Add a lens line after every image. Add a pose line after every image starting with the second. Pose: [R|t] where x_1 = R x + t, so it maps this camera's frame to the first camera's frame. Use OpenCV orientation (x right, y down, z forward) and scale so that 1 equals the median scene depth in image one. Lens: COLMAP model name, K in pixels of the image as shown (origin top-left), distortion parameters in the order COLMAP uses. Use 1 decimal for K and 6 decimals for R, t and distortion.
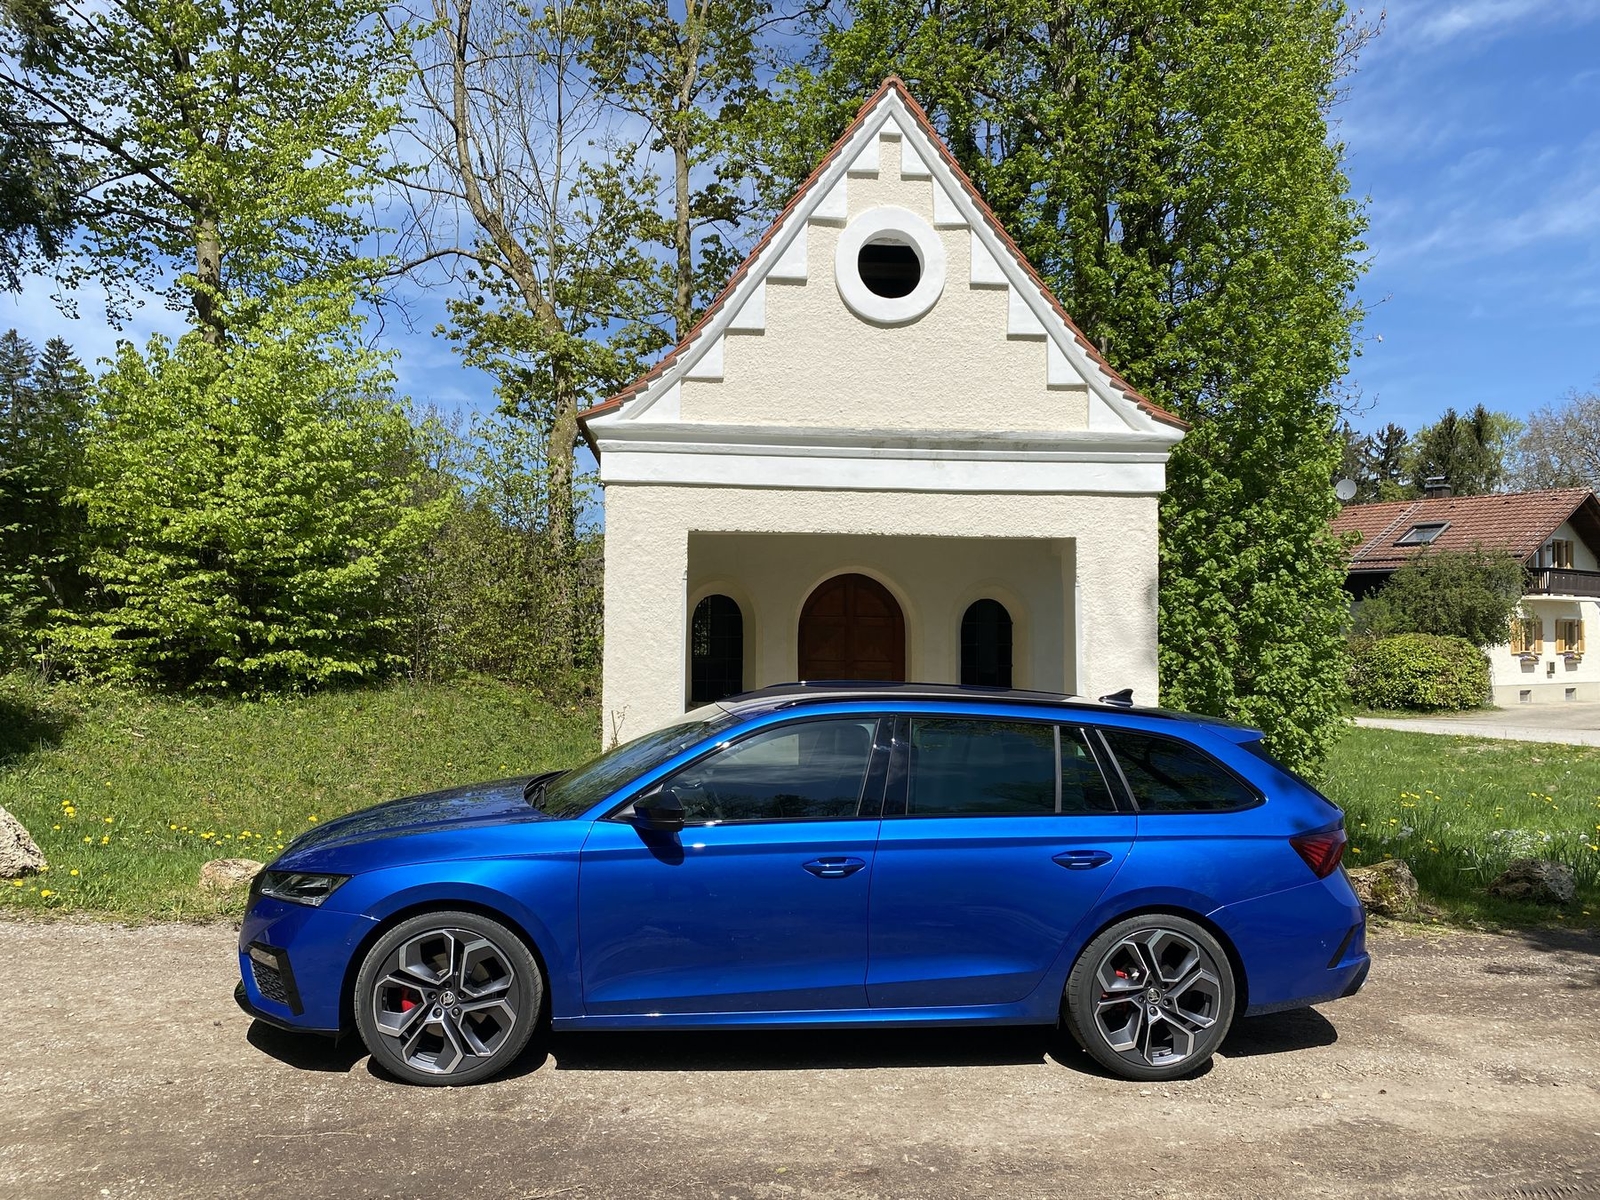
lens RADIAL K [[1203.9, 0, 808.0], [0, 1203.9, 603.4], [0, 0, 1]] dist [0.030522, -0.031579]
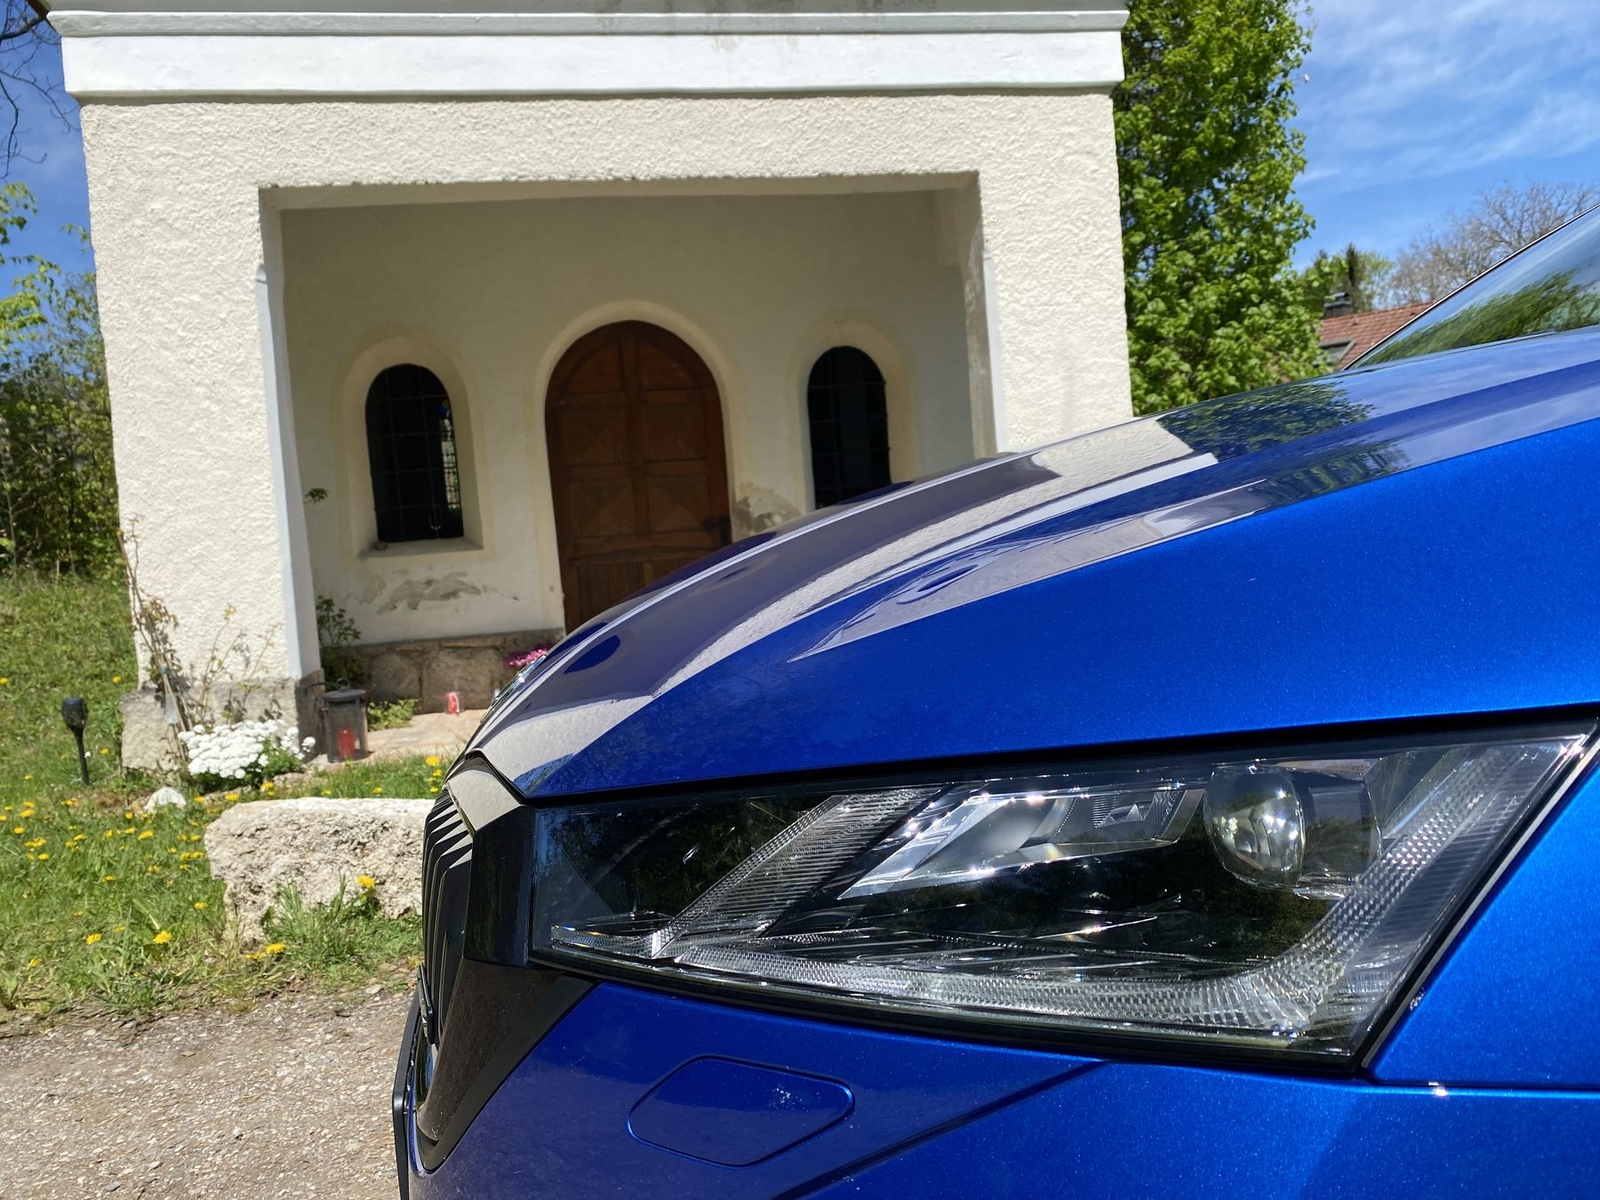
lens RADIAL K [[1203.9, 0, 816.5], [0, 1203.9, 602.3], [0, 0, 1]] dist [0.030522, -0.031579]
pose [[0.991813, -0.087763, 0.092763, 0.077230], [0.080379, 0.993505, 0.080547, 0.096939], [-0.099230, -0.072431, 0.992425, 0.431428]]
